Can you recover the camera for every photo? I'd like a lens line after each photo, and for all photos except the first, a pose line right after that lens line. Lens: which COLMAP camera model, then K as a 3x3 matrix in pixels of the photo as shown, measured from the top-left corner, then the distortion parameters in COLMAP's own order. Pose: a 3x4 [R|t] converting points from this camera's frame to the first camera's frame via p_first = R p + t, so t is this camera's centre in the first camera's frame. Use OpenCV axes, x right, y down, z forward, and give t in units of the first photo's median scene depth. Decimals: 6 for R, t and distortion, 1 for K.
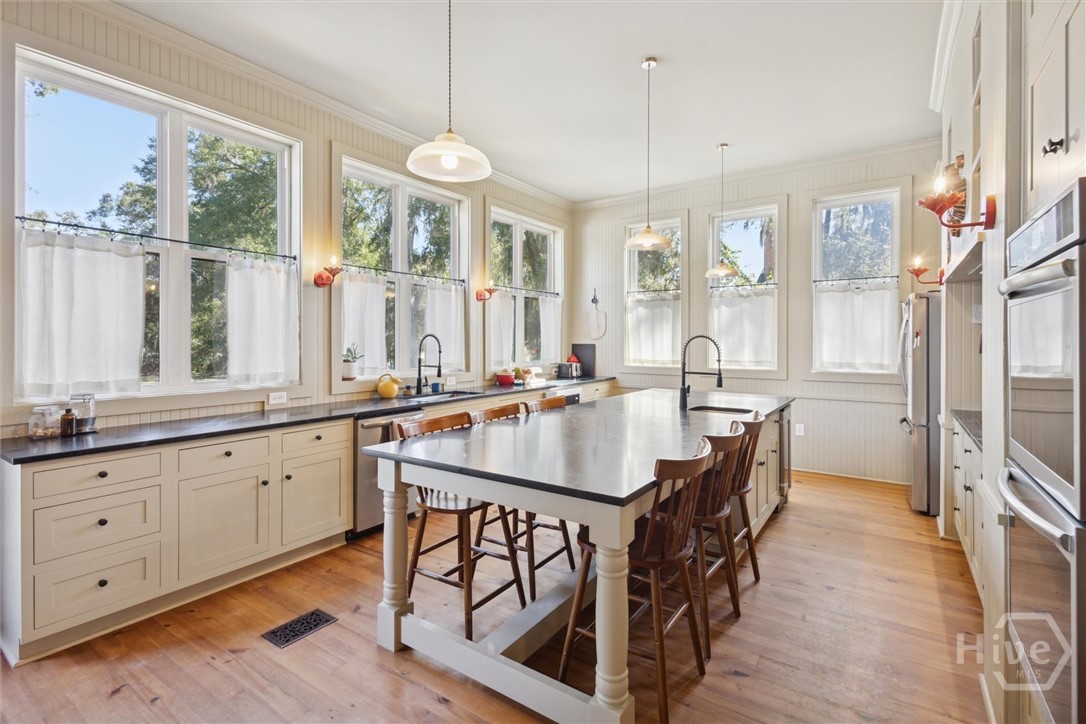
lens RADIAL K [[510.0, 0, 538.5], [0, 510.0, 351.7], [0, 0, 1]] dist [0.001695, 0.000040]
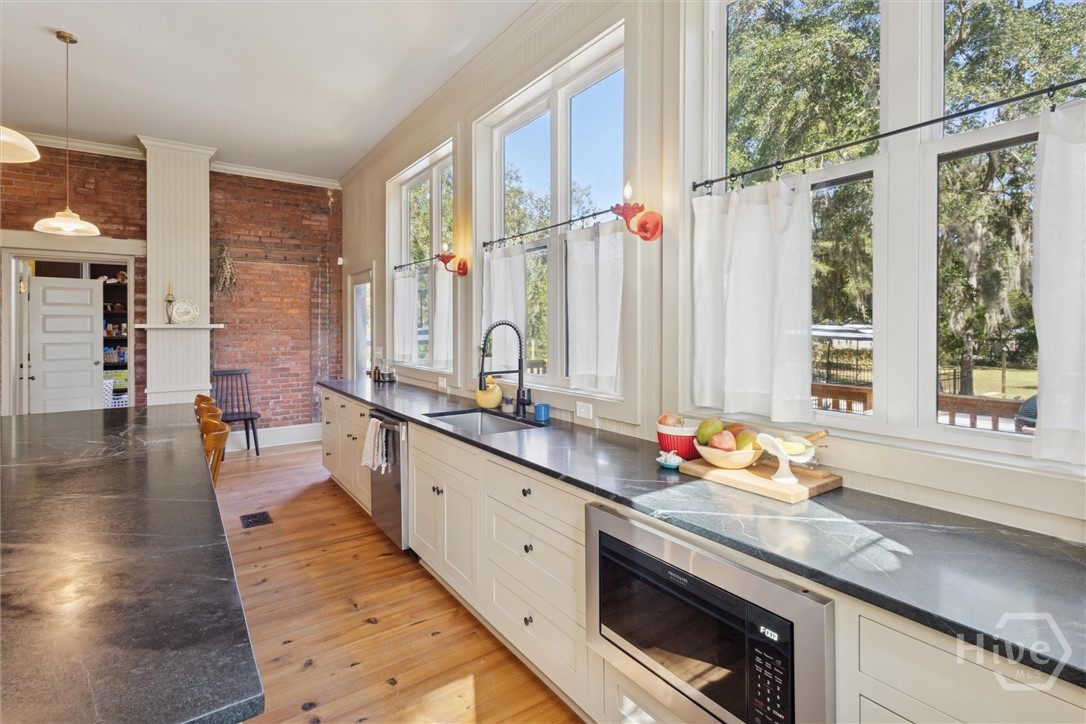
lens RADIAL K [[510.5, 0, 537.6], [0, 510.5, 331.3], [0, 0, 1]] dist [0.000257, -0.000542]
pose [[-0.339419, 0.004555, -0.940624, 0.313412], [-0.022999, 0.999649, 0.013139, -0.027382], [0.940354, 0.026093, -0.339195, 1.055605]]
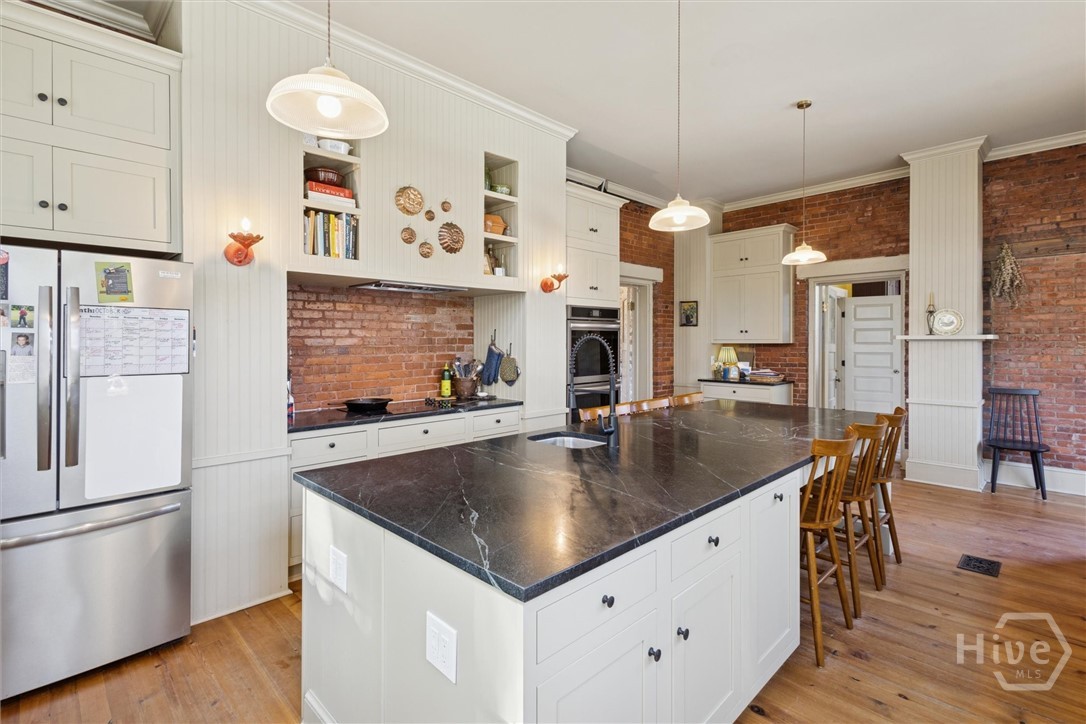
lens RADIAL K [[508.2, 0, 543.3], [0, 508.2, 342.9], [0, 0, 1]] dist [0.002660, 0.000183]
pose [[-0.982661, -0.000847, 0.185410, 0.174096], [0.004486, 0.999588, 0.028344, -0.028162], [-0.185358, 0.028684, -0.982252, 1.129283]]
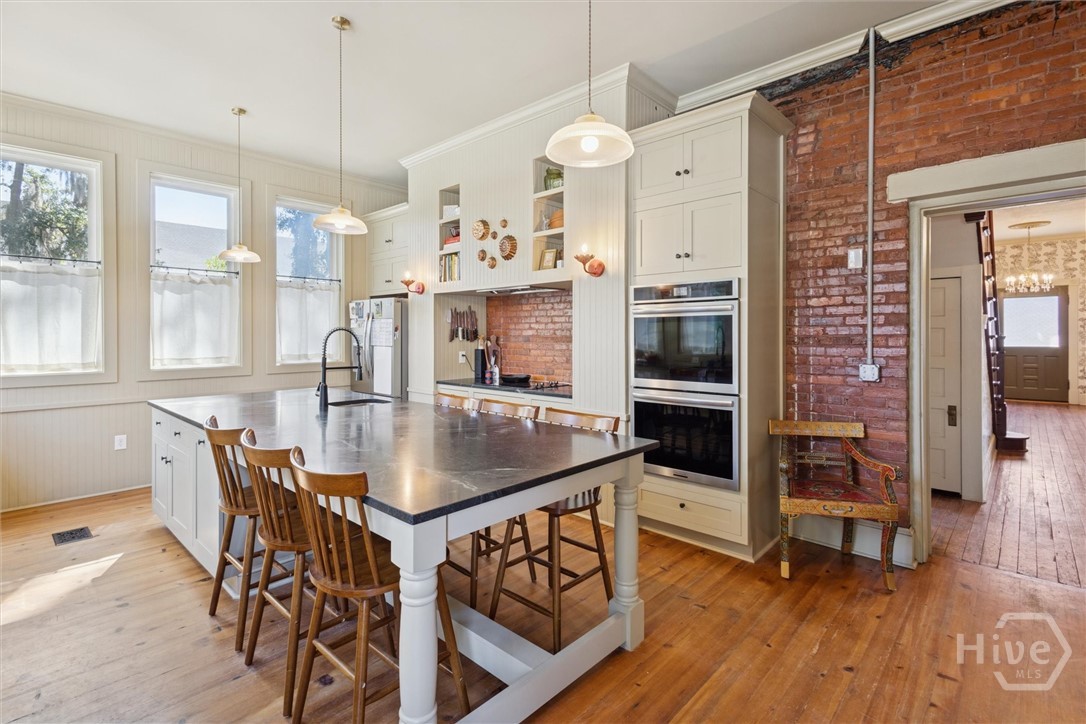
lens RADIAL K [[510.5, 0, 537.6], [0, 510.5, 331.3], [0, 0, 1]] dist [0.000257, -0.000542]
pose [[0.149311, 0.003717, 0.988783, -0.383702], [0.025020, 0.999659, -0.007536, -0.006072], [-0.988474, 0.025864, 0.149167, 0.327868]]
